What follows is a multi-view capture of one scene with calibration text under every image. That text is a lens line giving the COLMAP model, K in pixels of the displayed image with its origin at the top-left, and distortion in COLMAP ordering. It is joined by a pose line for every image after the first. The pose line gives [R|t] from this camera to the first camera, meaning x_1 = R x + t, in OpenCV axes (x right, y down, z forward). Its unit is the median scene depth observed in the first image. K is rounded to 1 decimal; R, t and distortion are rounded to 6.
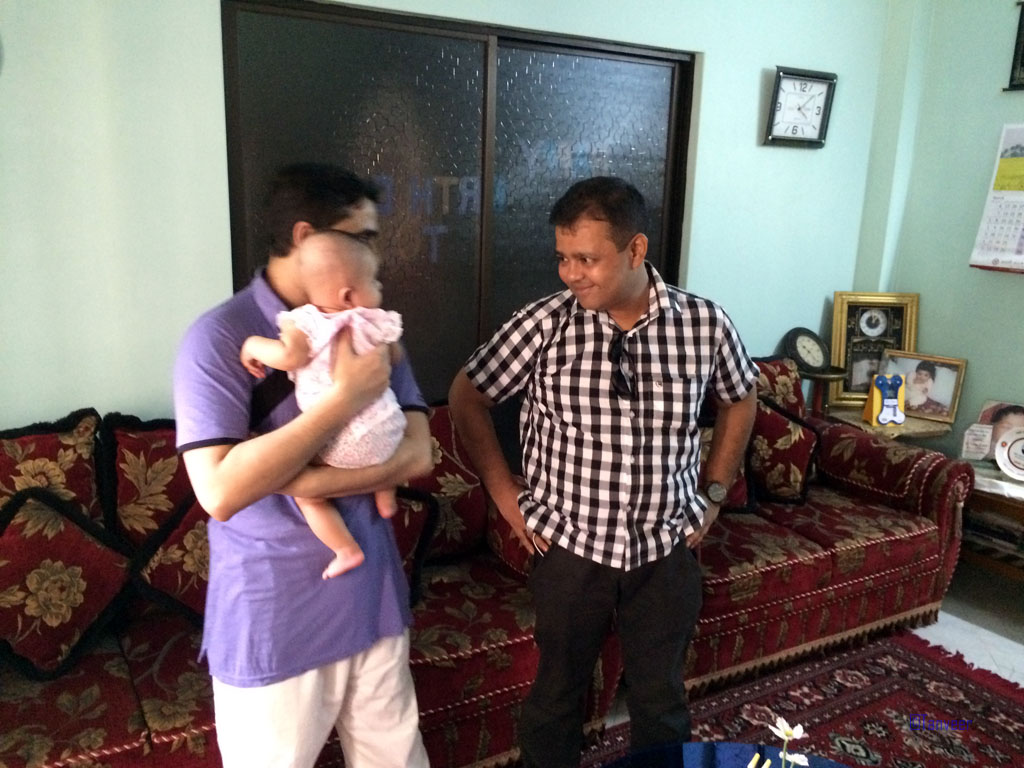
lens RADIAL K [[869.5, 0, 506.7], [0, 869.5, 386.3], [0, 0, 1]] dist [0.085521, -0.119782]
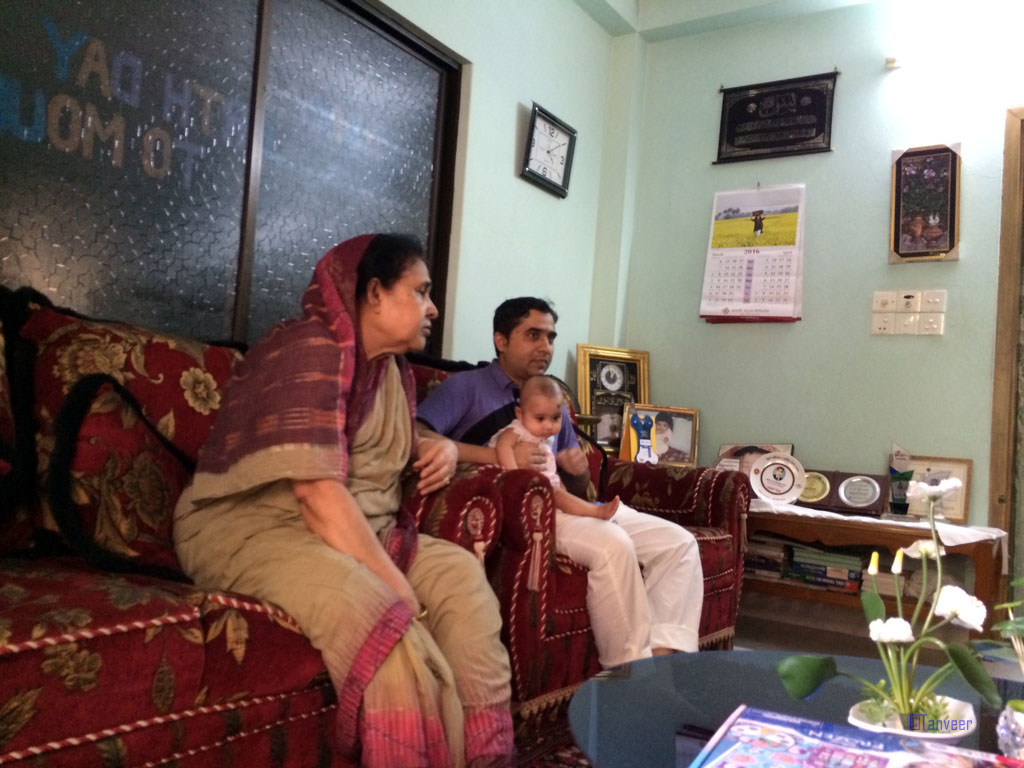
lens RADIAL K [[869.5, 0, 509.0], [0, 869.5, 382.4], [0, 0, 1]] dist [0.085521, -0.119782]
pose [[0.906593, 0.060056, 0.417712, -0.112081], [0.046442, 0.969612, -0.240201, 0.179559], [-0.419444, 0.237164, 0.876254, 0.195289]]
